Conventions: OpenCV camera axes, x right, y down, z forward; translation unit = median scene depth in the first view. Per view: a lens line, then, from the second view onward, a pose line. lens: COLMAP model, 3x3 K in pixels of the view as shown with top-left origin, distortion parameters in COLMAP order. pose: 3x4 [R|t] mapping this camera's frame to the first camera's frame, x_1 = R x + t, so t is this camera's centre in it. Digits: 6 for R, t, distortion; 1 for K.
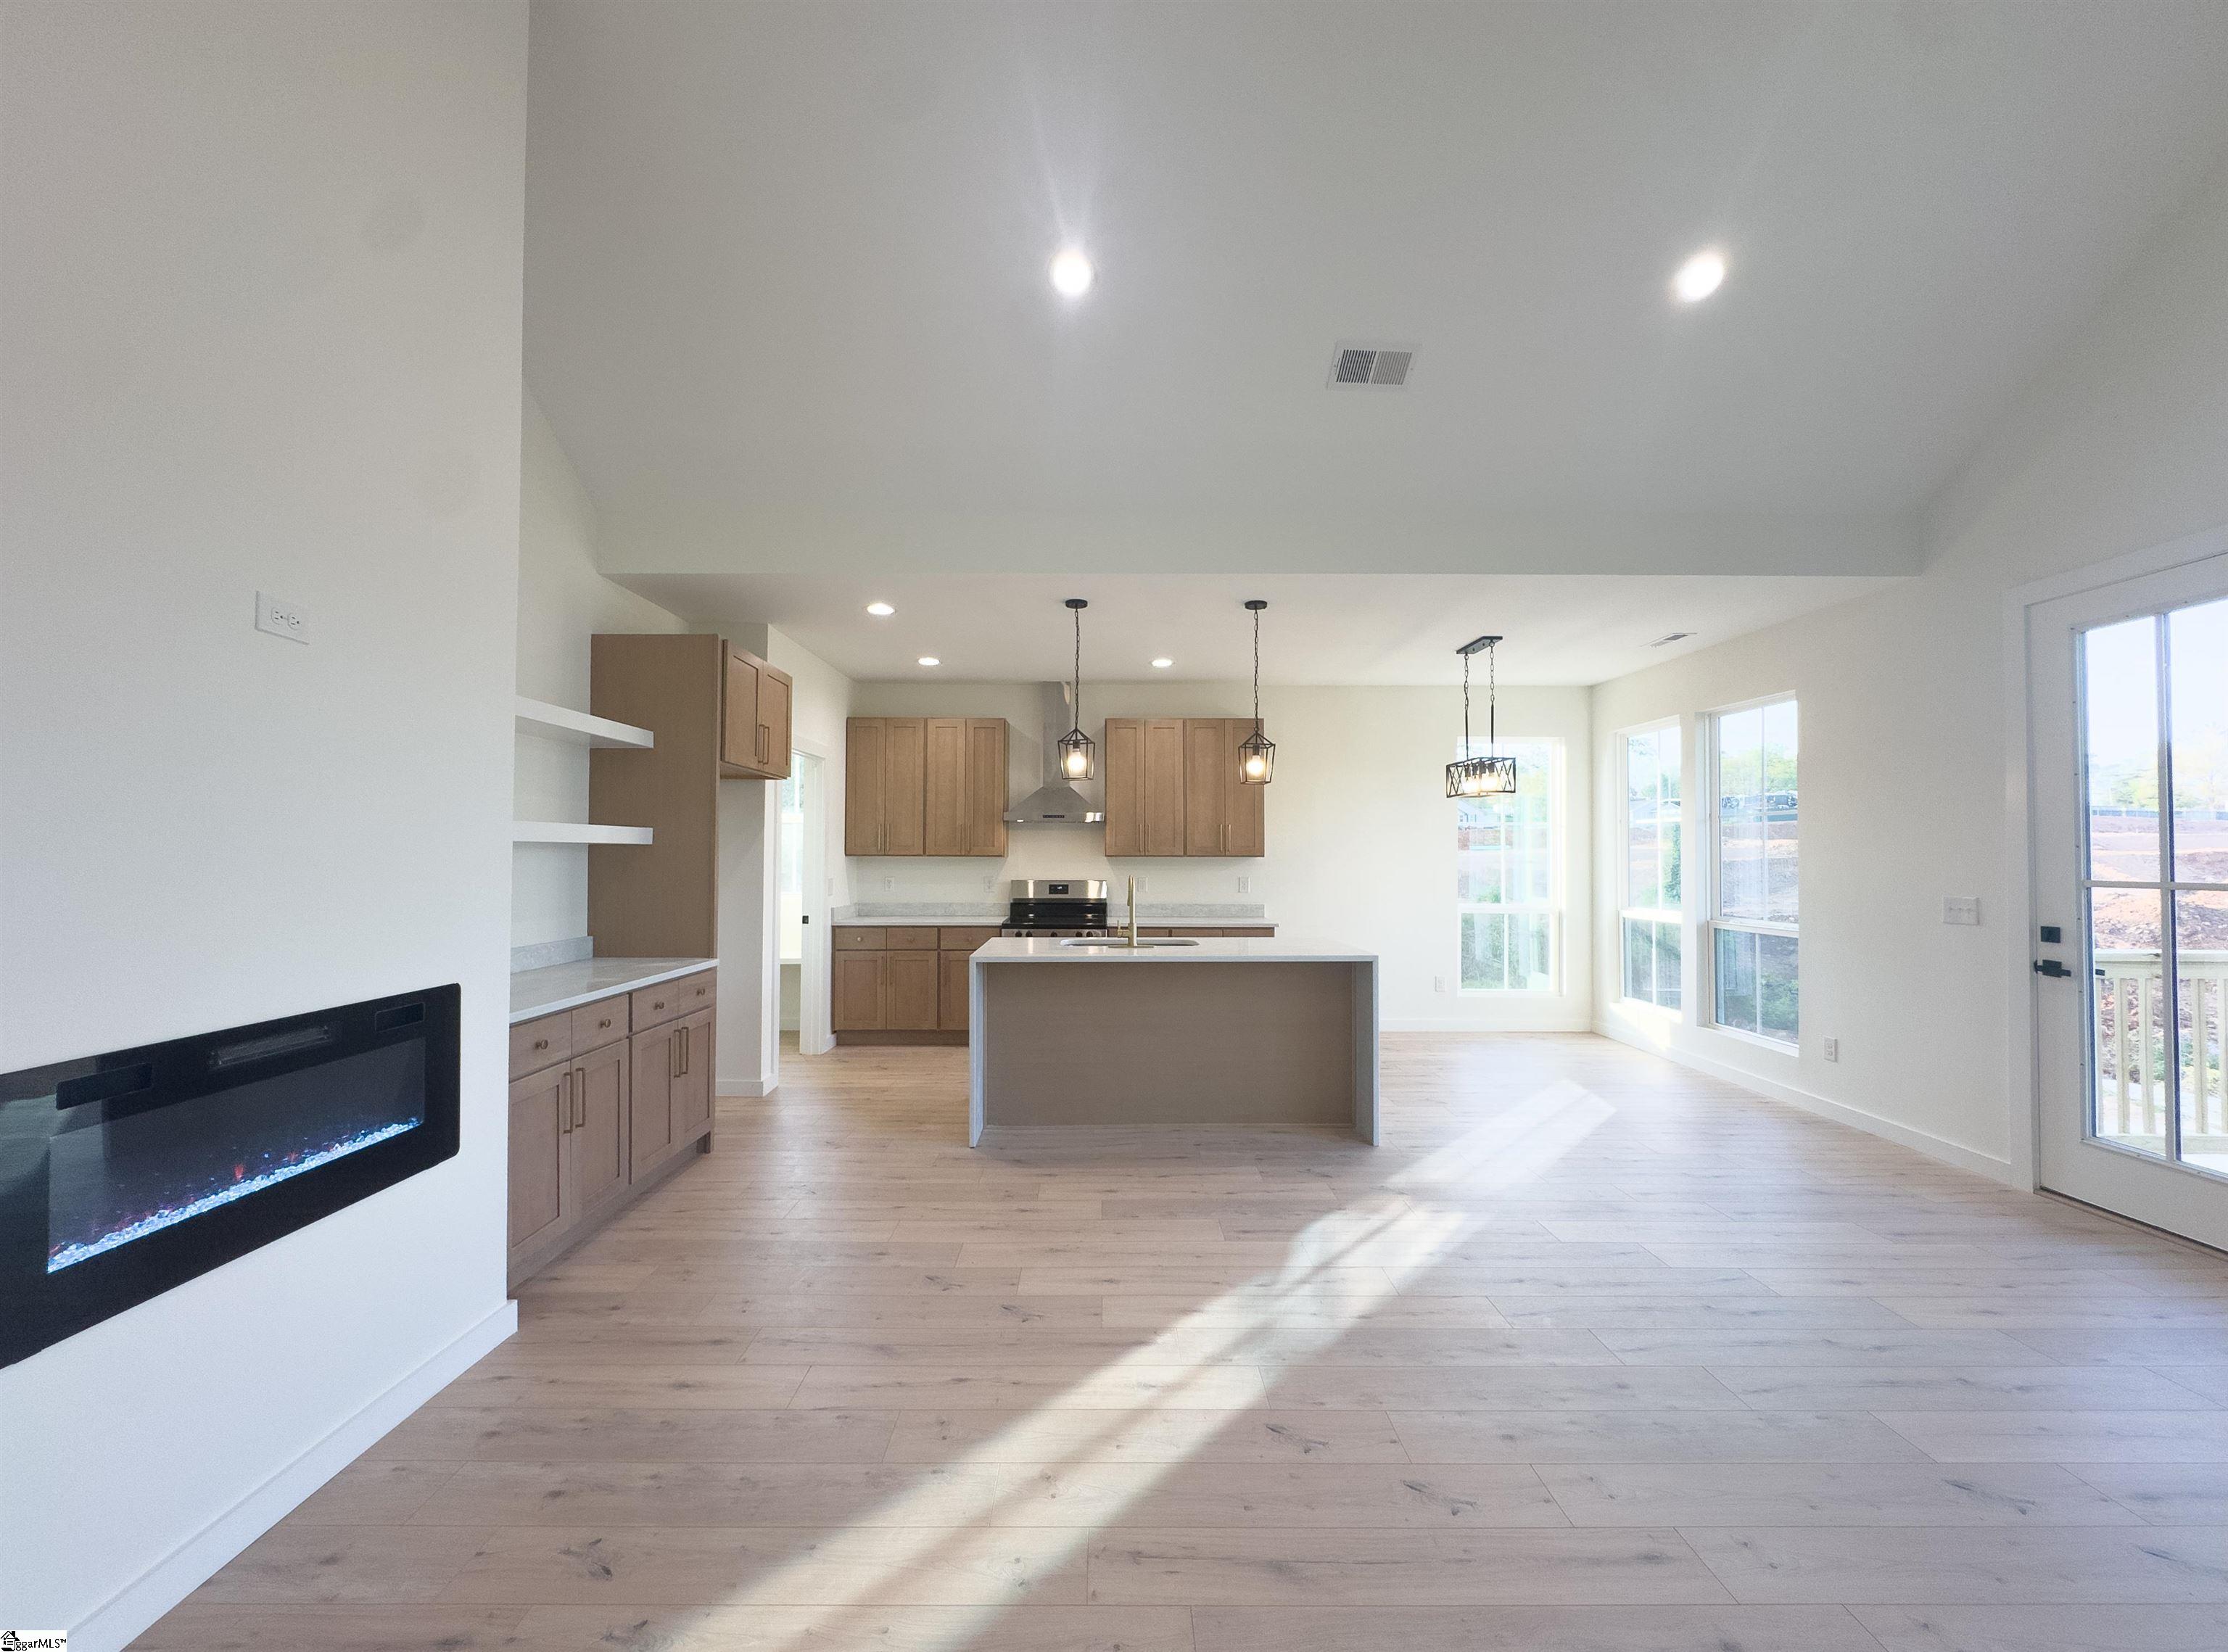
lens RADIAL K [[888.7, 0, 1103.8], [0, 888.7, 826.8], [0, 0, 1]] dist [-0.010994, 0.001118]
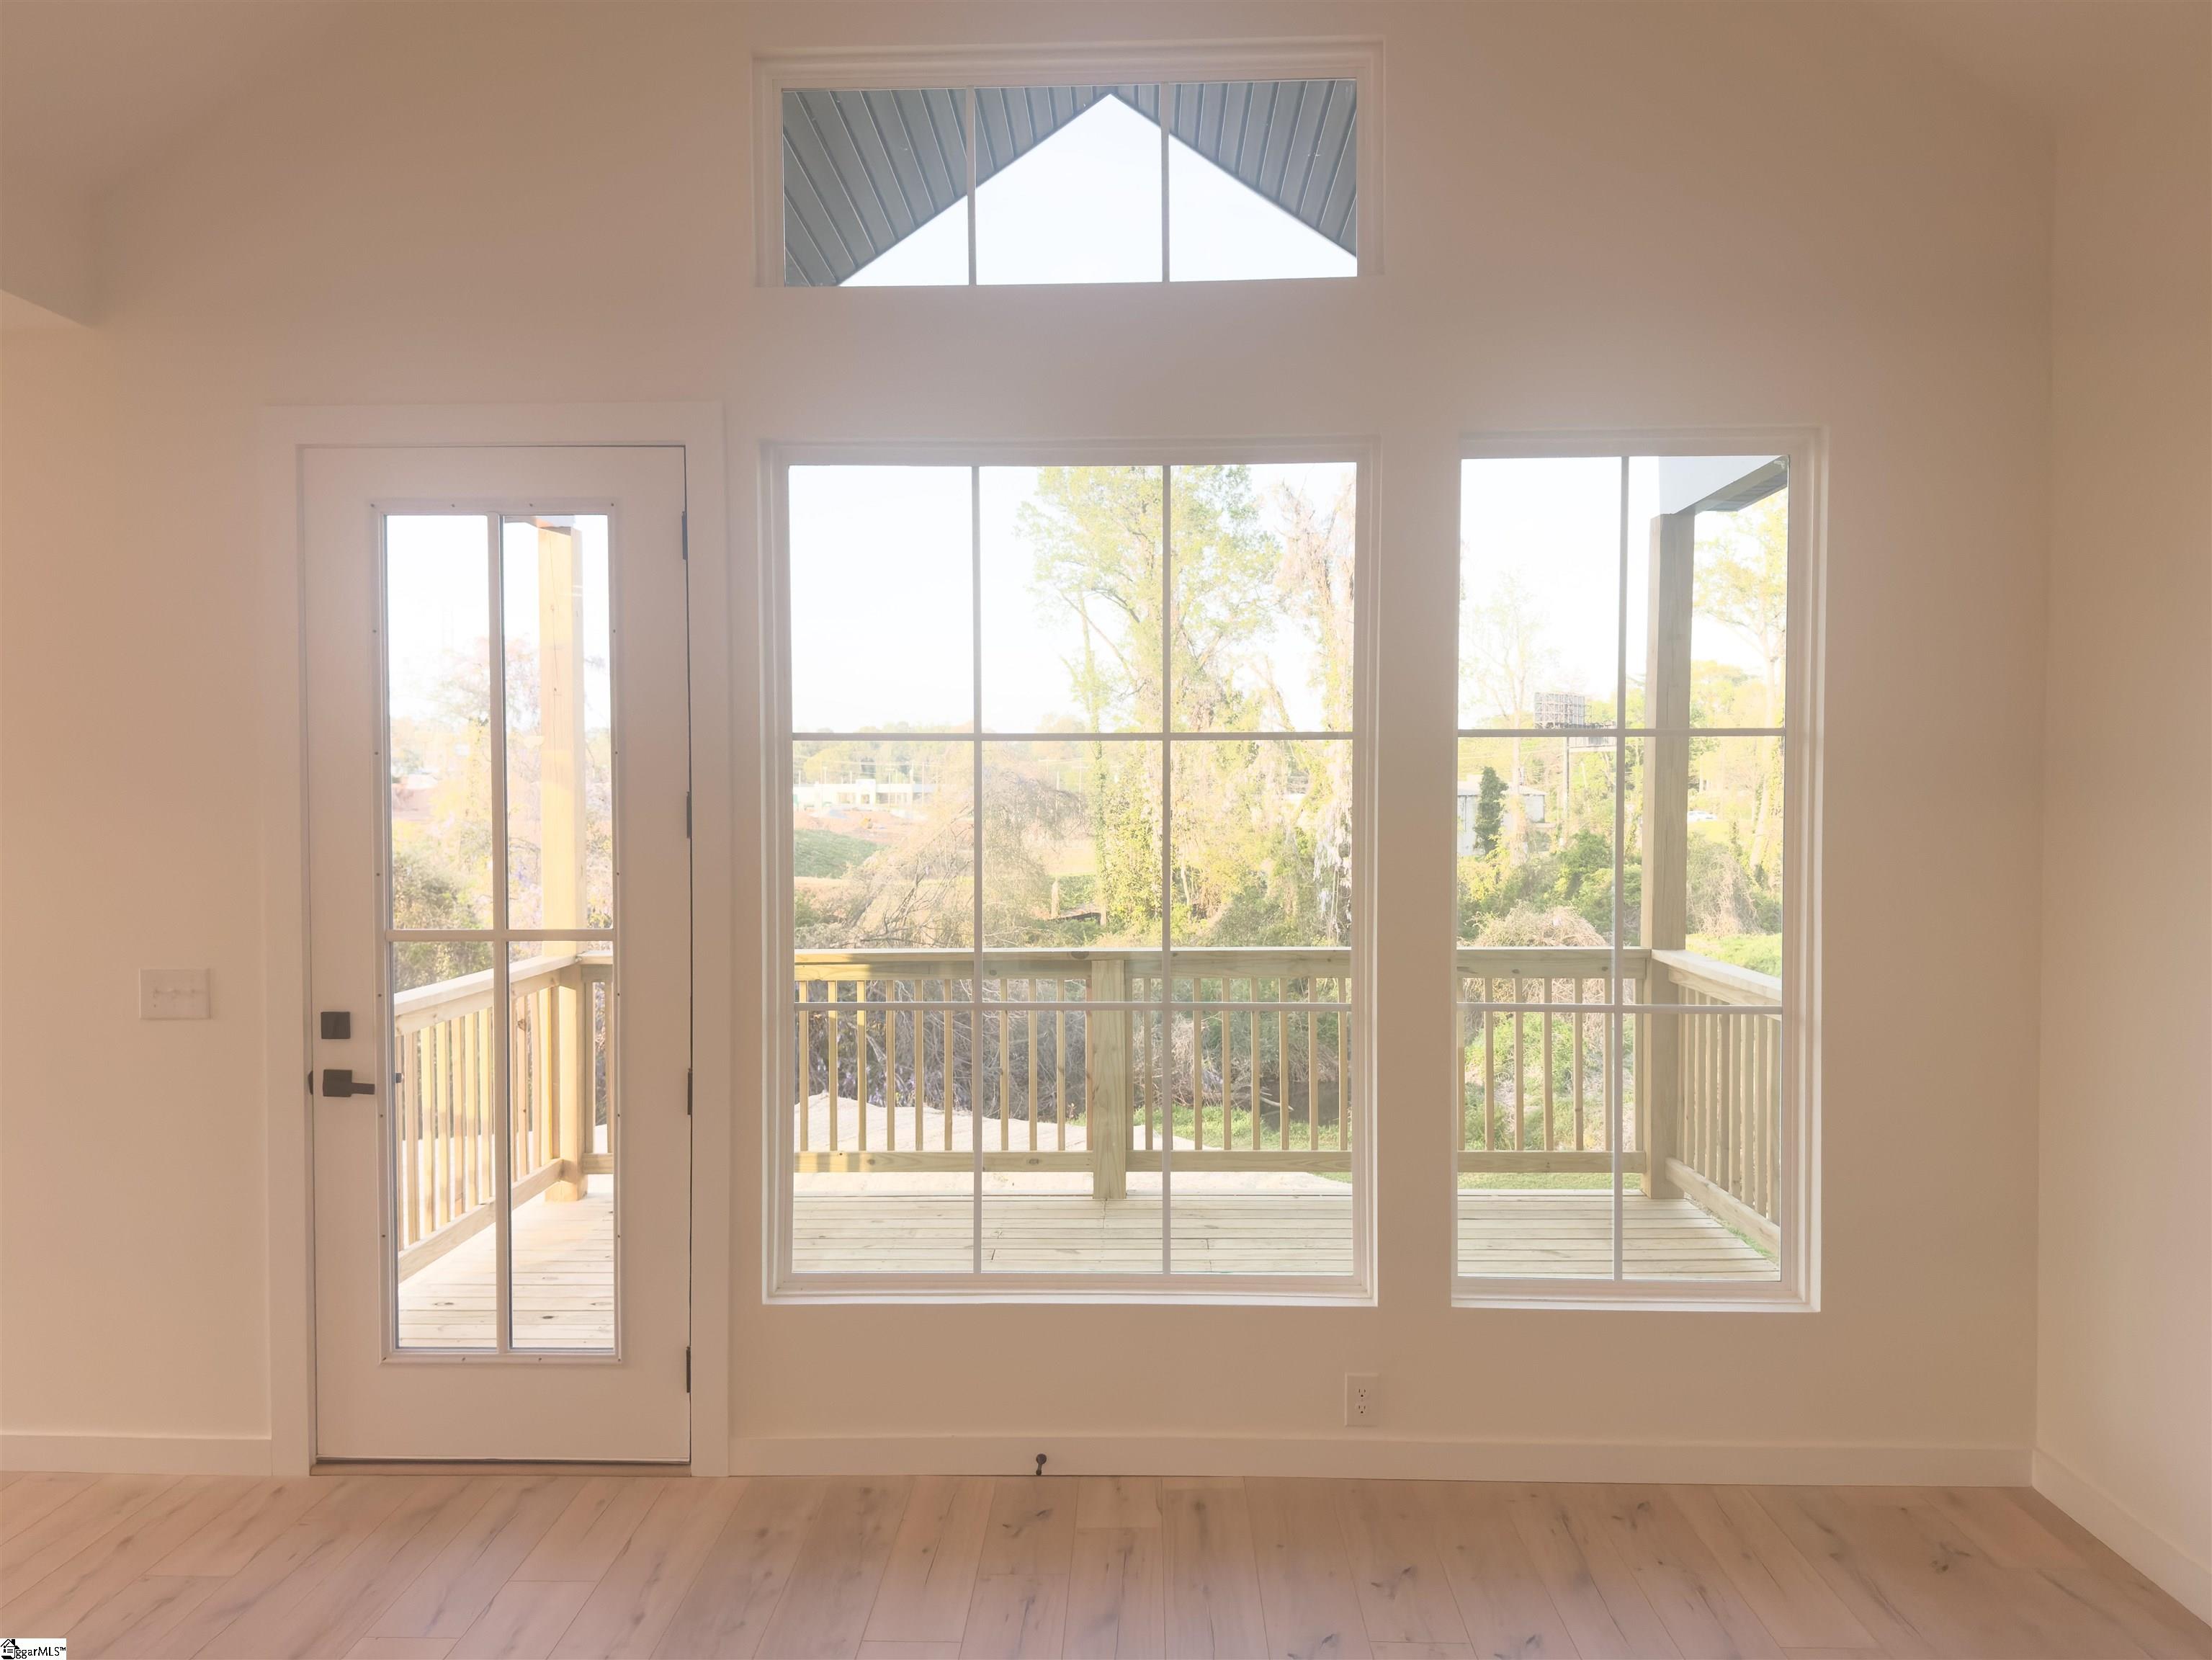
lens RADIAL K [[1571.4, 0, 1143.2], [0, 1571.4, 840.9], [0, 0, 1]] dist [0.052262, -0.056773]
pose [[0.003922, -0.032403, 0.999467, 0.018184], [-0.030209, 0.999015, 0.032507, -0.035341], [-0.999536, -0.030321, 0.002939, 0.320307]]
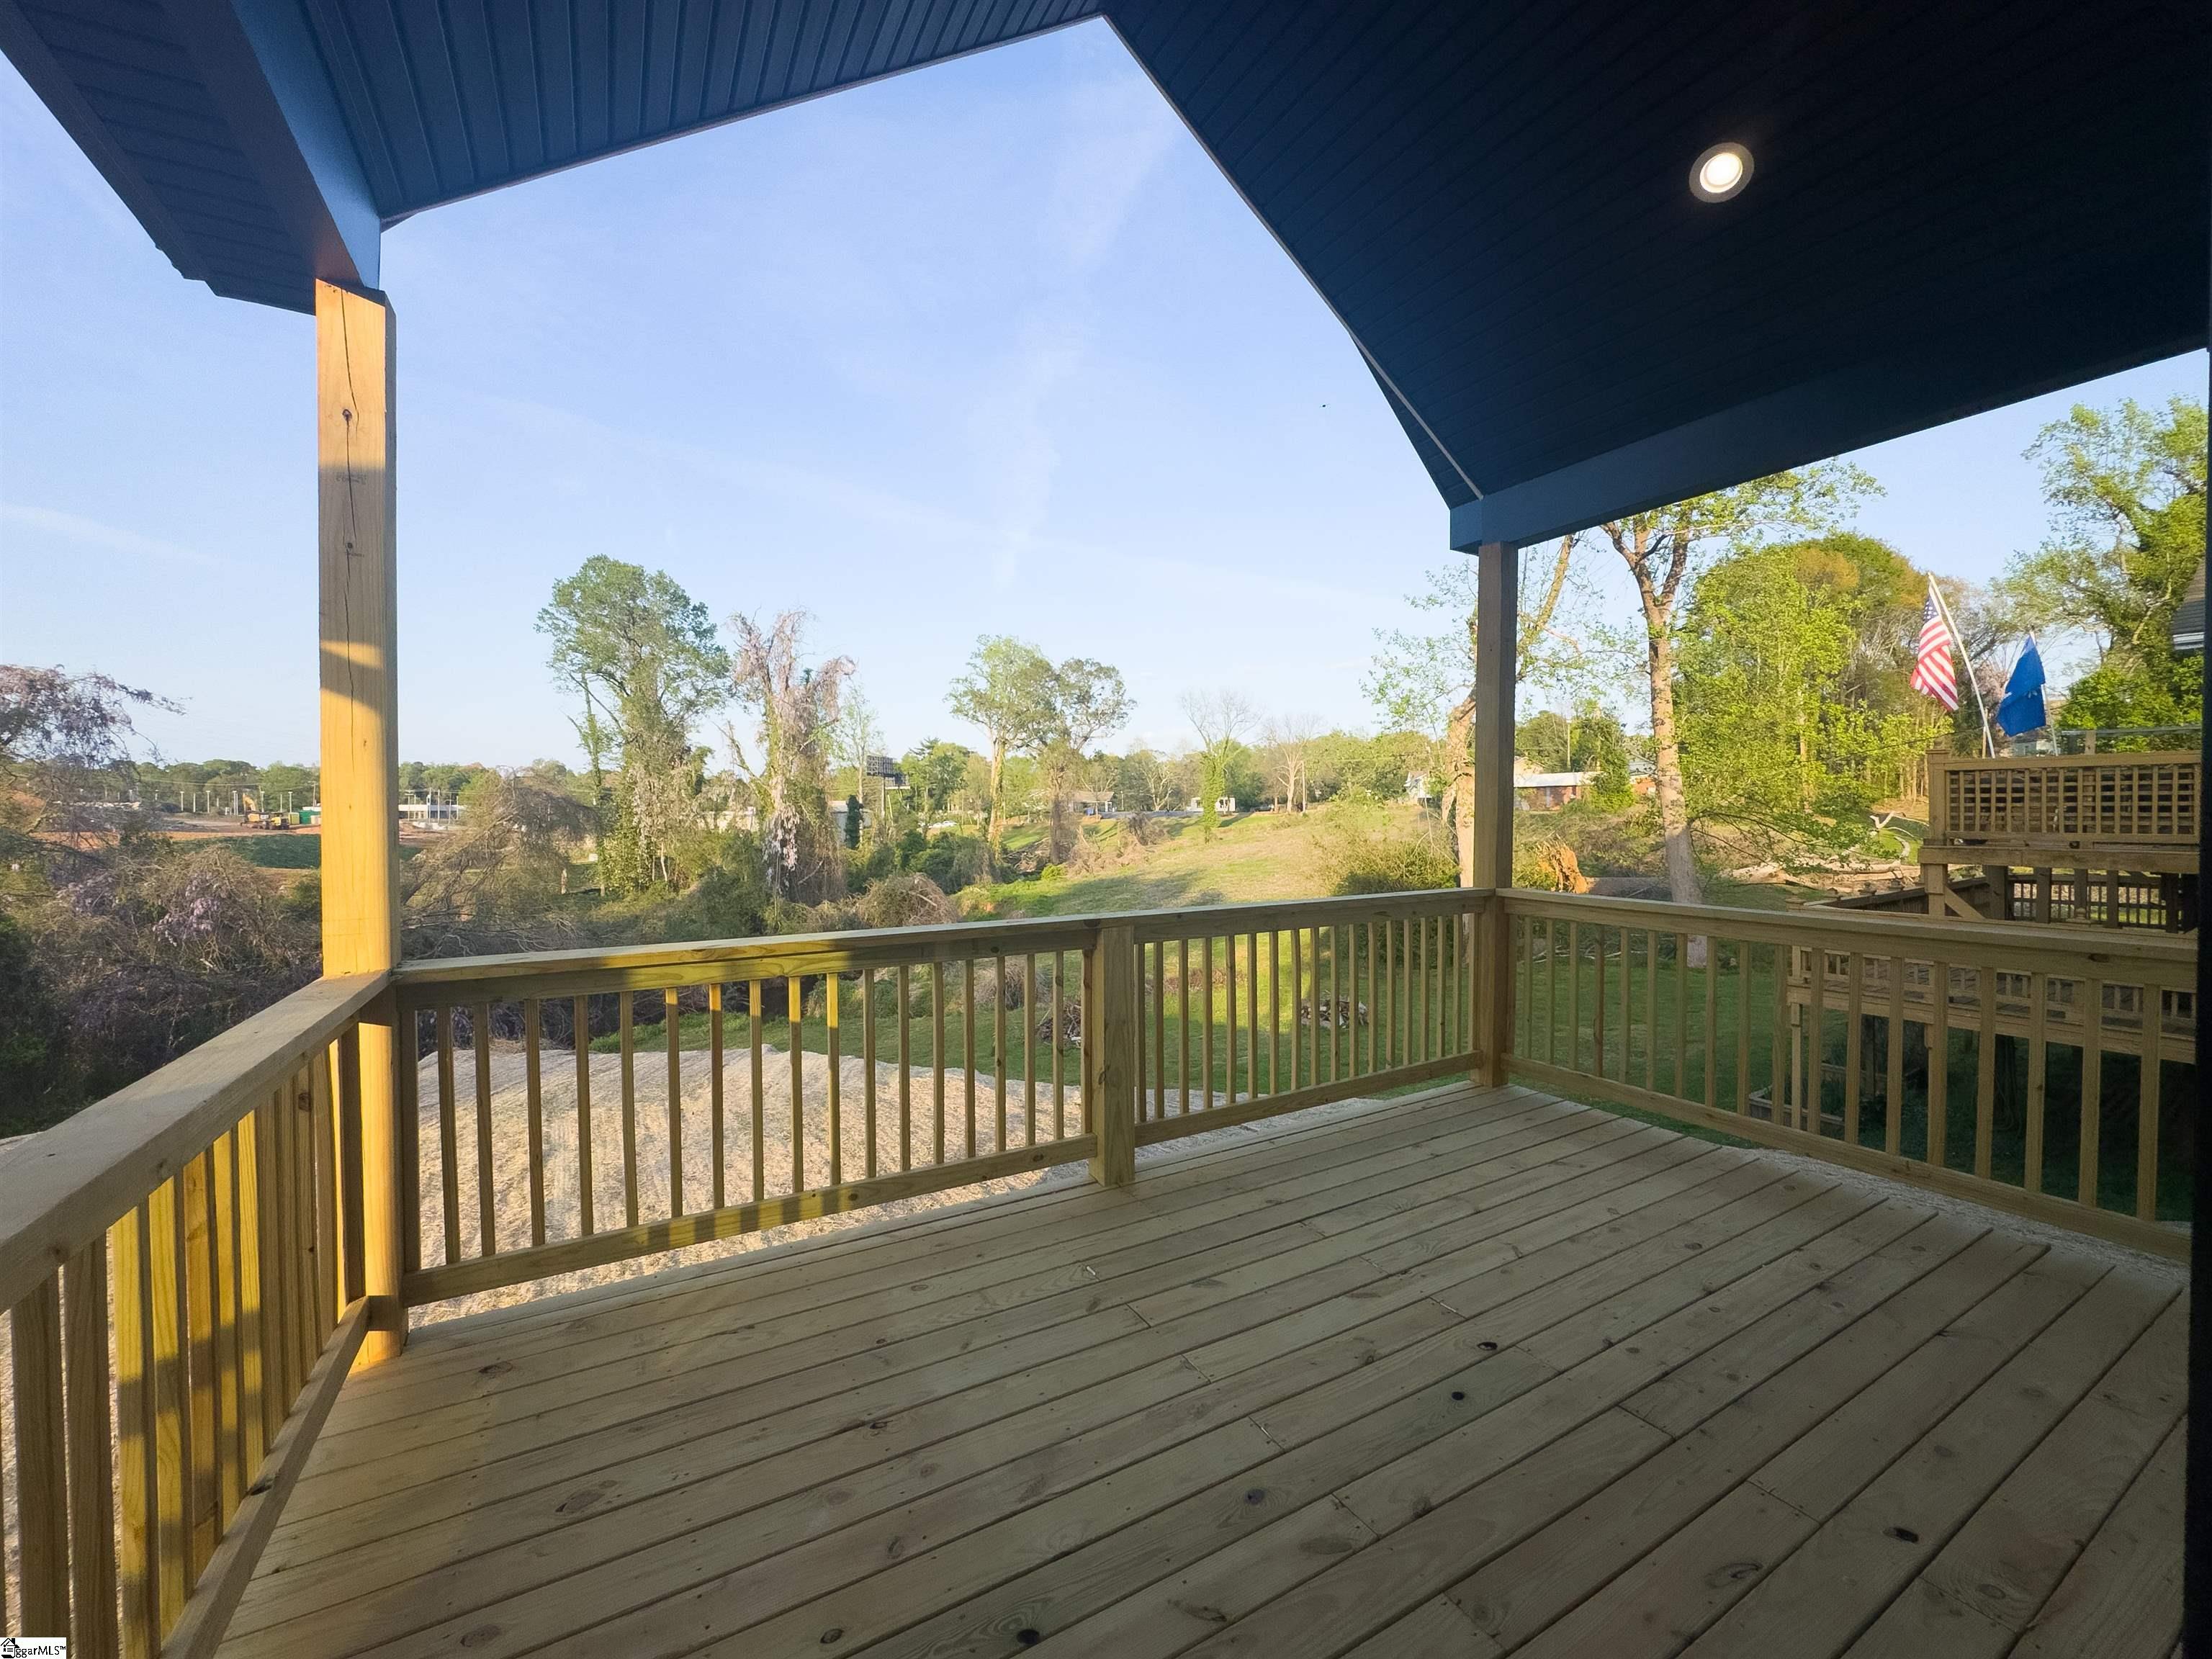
lens RADIAL K [[882.4, 0, 1139.3], [0, 882.4, 830.5], [0, 0, 1]] dist [-0.010994, 0.001118]
pose [[-0.501065, -0.022553, 0.865116, 0.776961], [-0.027940, 0.999561, 0.009876, 0.030045], [-0.864958, -0.019222, -0.501475, 0.703940]]
